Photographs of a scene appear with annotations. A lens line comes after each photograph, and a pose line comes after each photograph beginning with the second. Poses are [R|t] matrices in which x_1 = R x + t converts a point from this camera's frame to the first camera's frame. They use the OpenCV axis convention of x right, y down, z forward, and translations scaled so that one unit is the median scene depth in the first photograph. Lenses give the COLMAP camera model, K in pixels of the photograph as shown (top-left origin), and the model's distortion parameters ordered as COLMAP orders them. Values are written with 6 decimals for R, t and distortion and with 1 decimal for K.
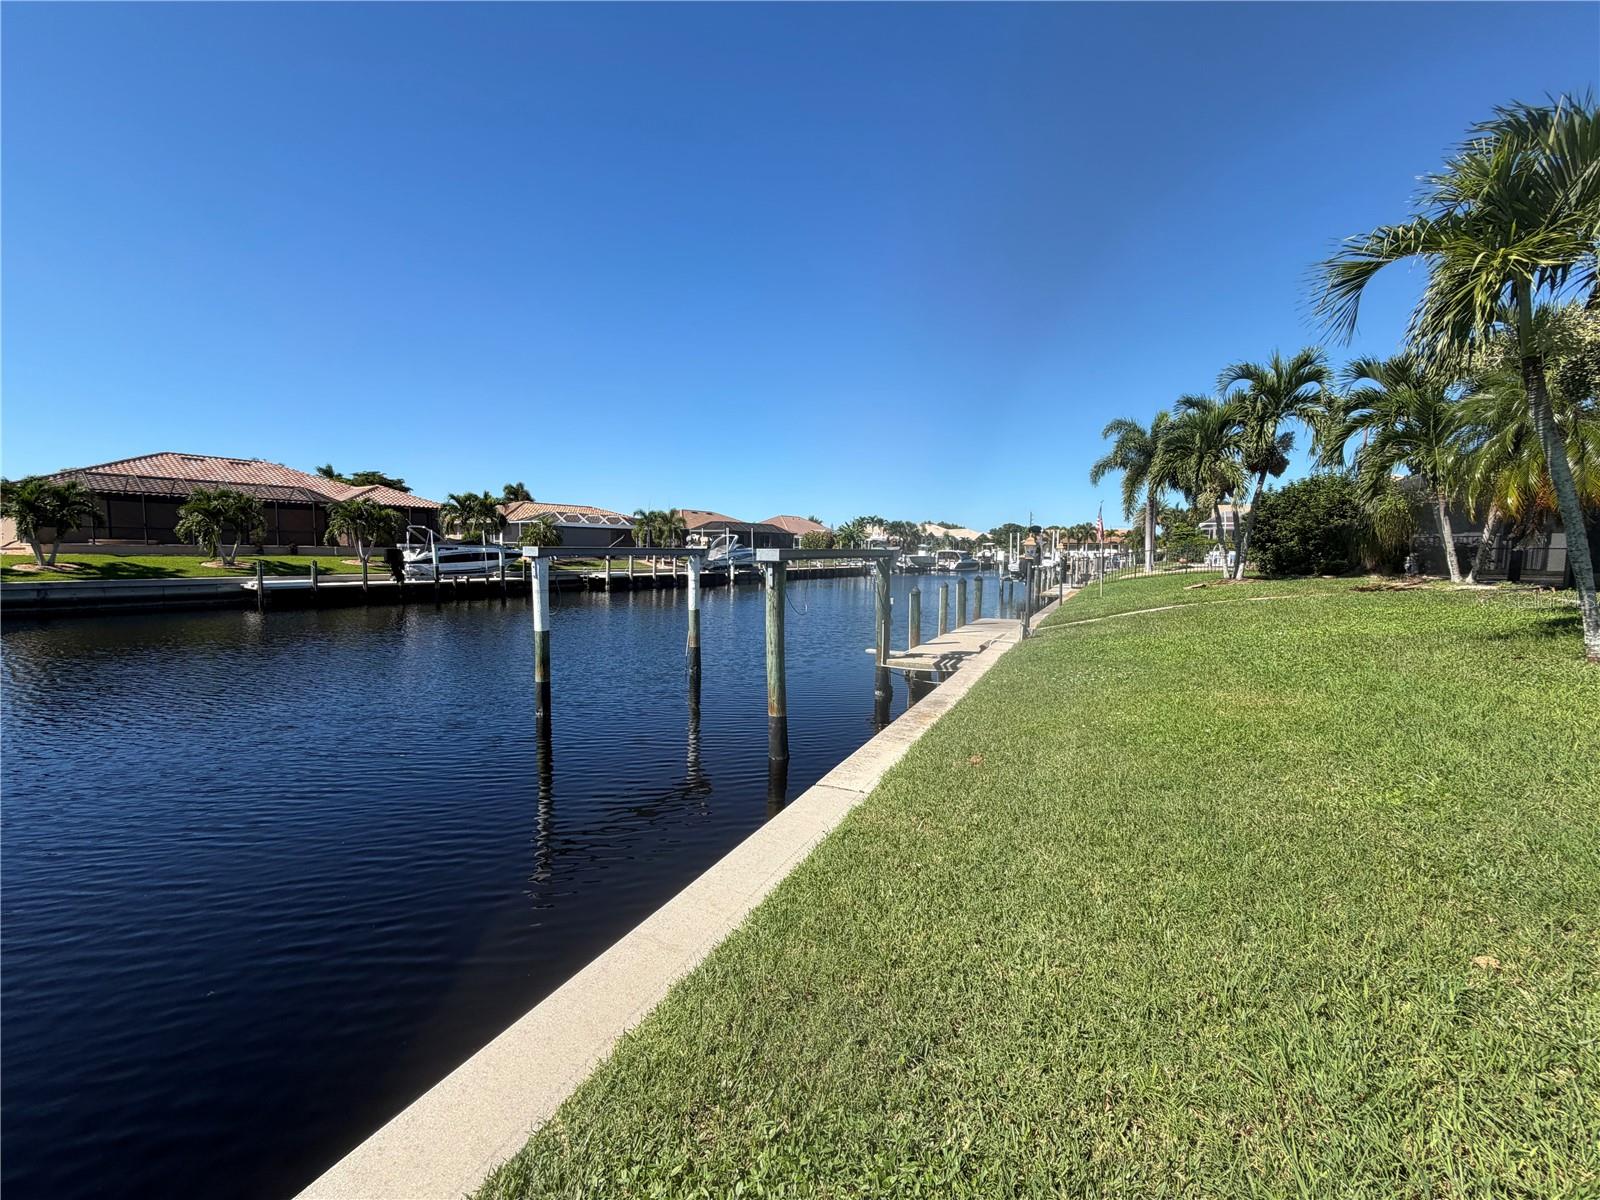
lens RADIAL K [[642.5, 0, 791.4], [0, 642.5, 602.5], [0, 0, 1]] dist [0.002783, 0.000073]
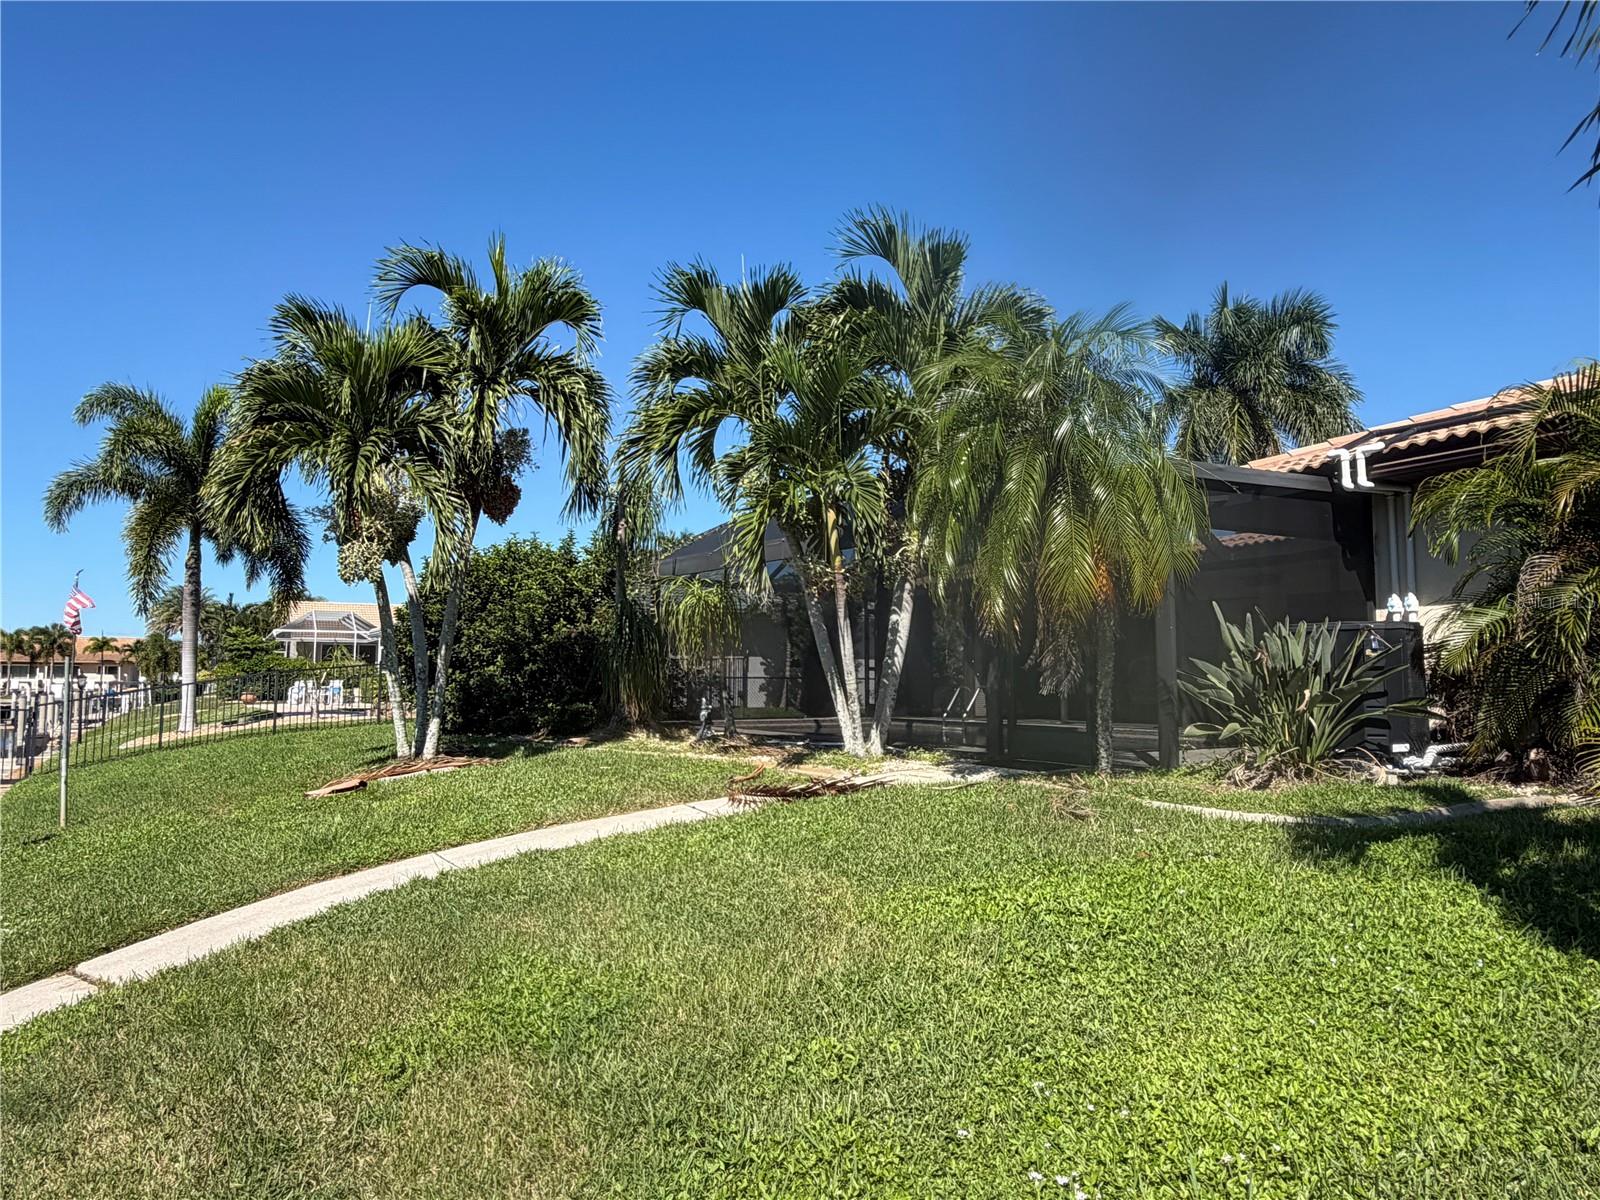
lens RADIAL K [[1034.2, 0, 794.4], [0, 1034.2, 605.7], [0, 0, 1]] dist [0.025069, 0.002343]
pose [[0.504106, 0.057442, 0.861730, 0.132253], [0.069554, 0.991844, -0.106804, -0.025512], [-0.860837, 0.113778, 0.495999, 0.260039]]
